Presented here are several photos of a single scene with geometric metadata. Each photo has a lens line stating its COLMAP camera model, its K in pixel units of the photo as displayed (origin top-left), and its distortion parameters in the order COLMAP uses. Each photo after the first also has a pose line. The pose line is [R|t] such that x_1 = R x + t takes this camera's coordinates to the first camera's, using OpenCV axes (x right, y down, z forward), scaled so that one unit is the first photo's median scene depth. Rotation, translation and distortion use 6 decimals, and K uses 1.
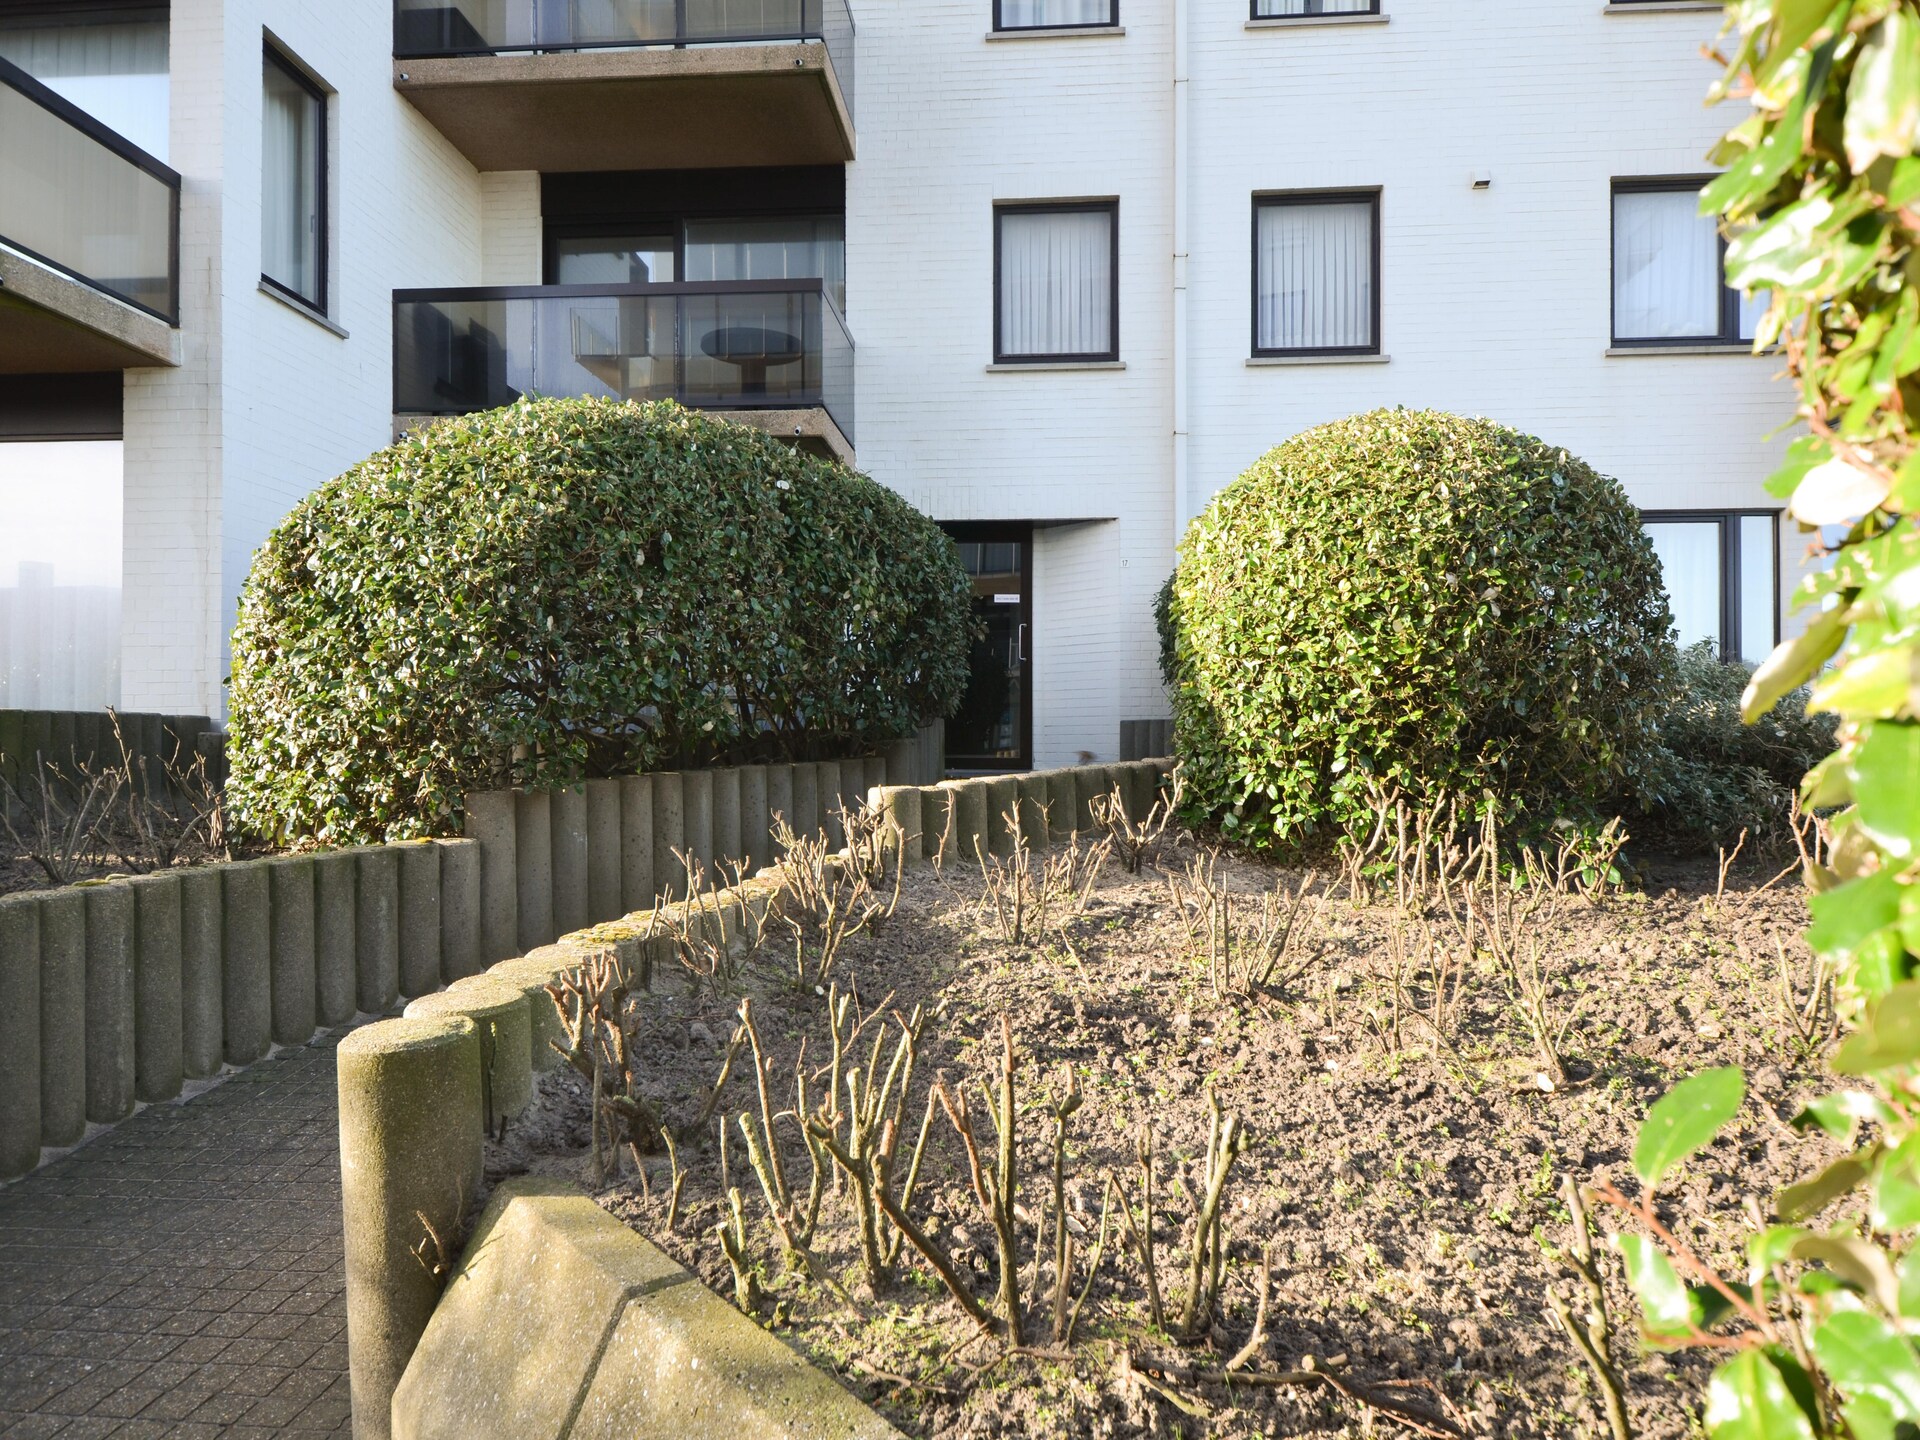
lens RADIAL K [[844.9, 0, 959.7], [0, 844.9, 732.7], [0, 0, 1]] dist [0.001891, 0.000391]
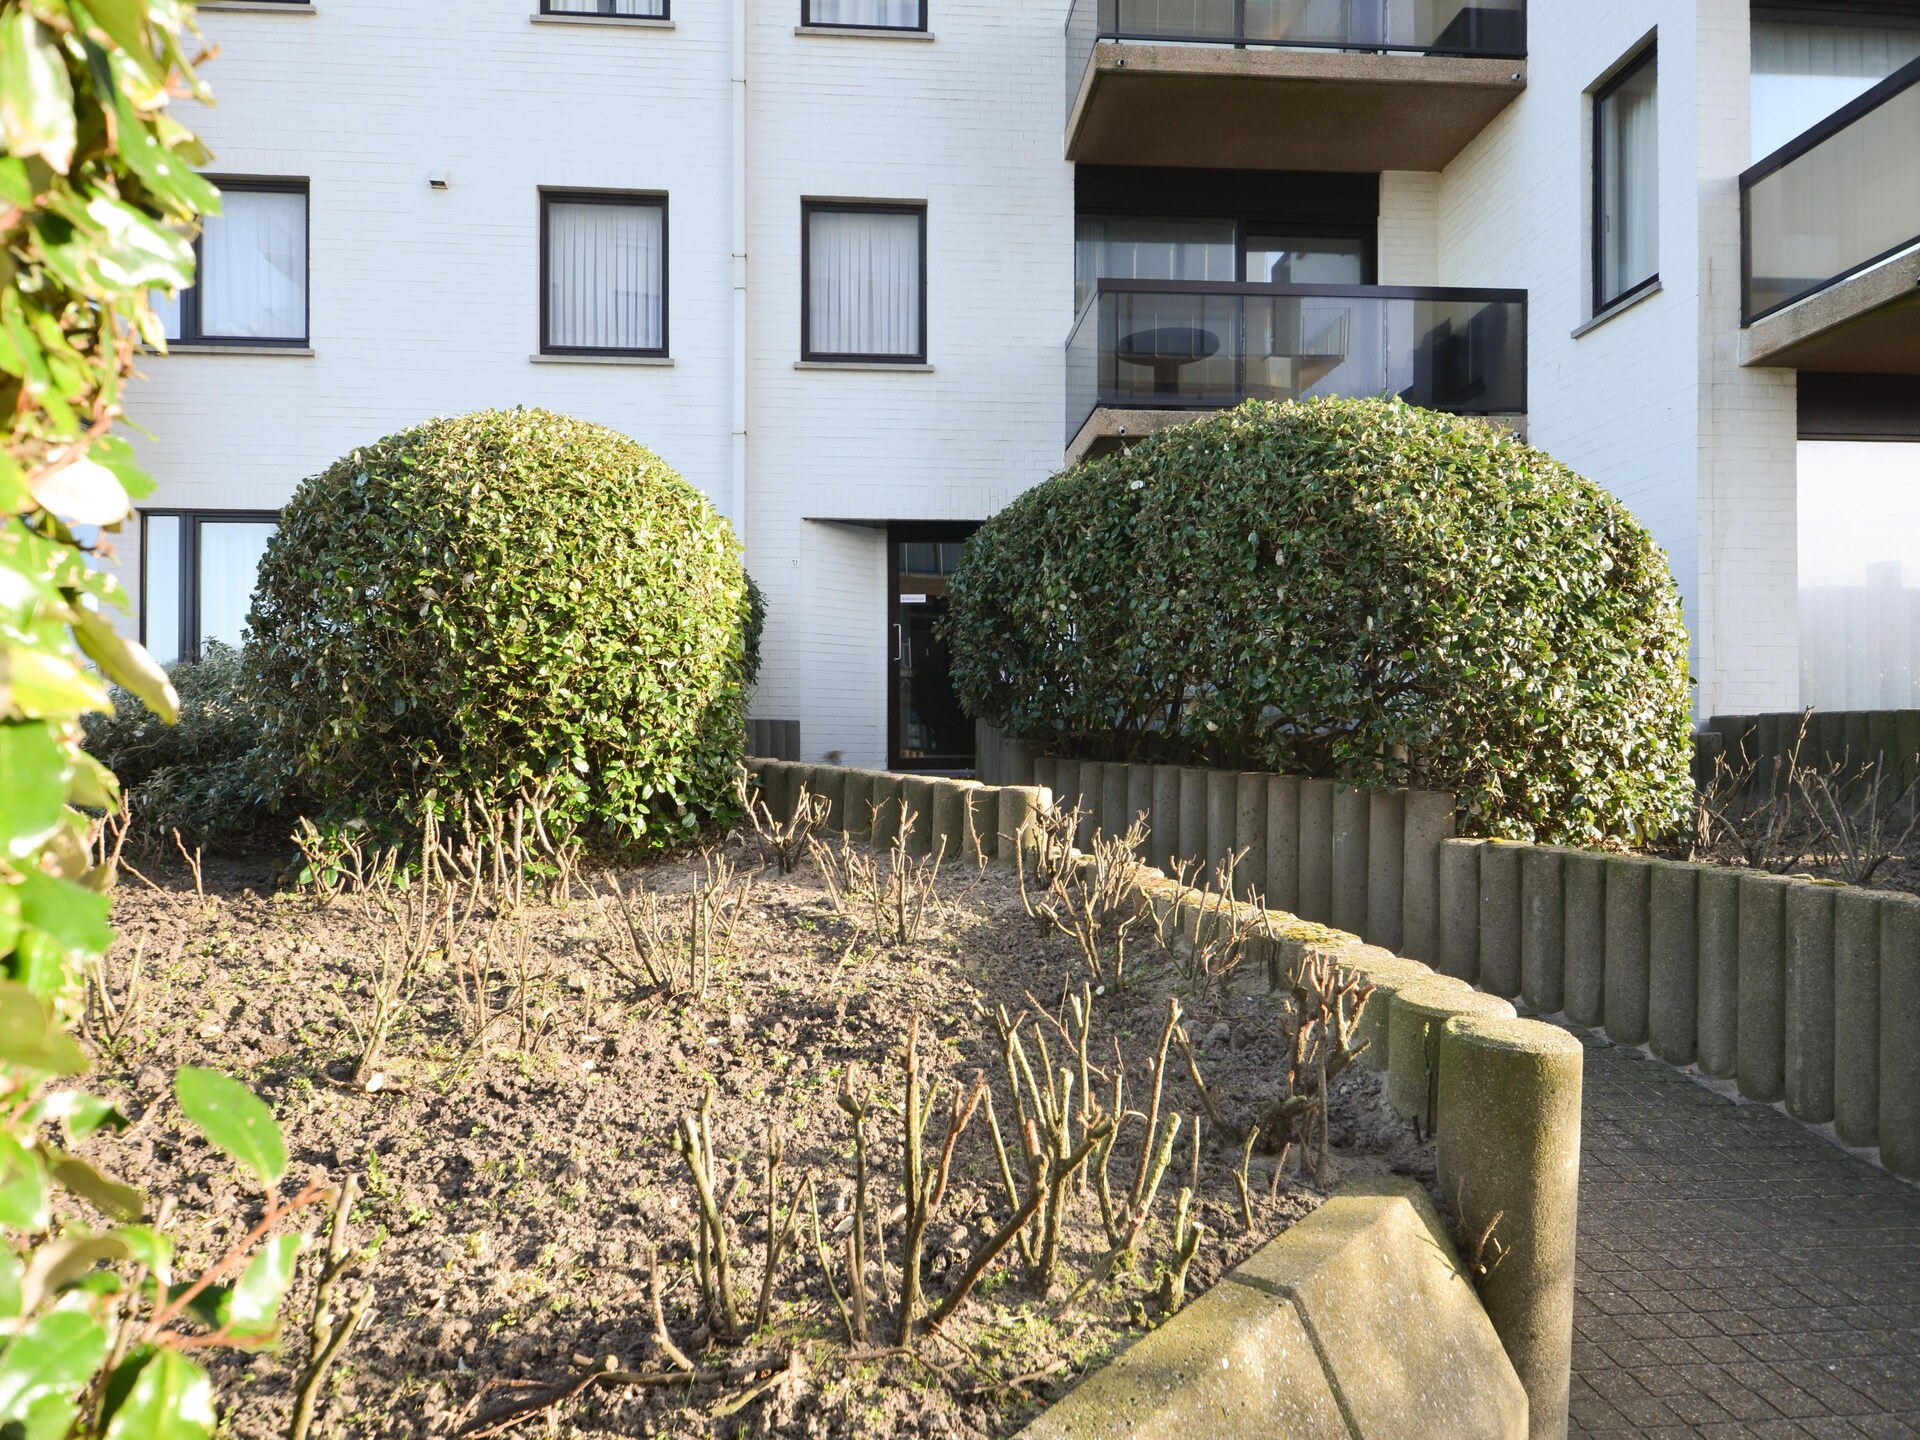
lens RADIAL K [[844.9, 0, 959.7], [0, 844.9, 732.7], [0, 0, 1]] dist [0.001891, 0.000391]
pose [[0.993724, -0.004111, 0.111787, 0.377123], [0.004108, 0.999992, 0.000257, 0.000779], [-0.111788, 0.000203, 0.993732, -0.021174]]
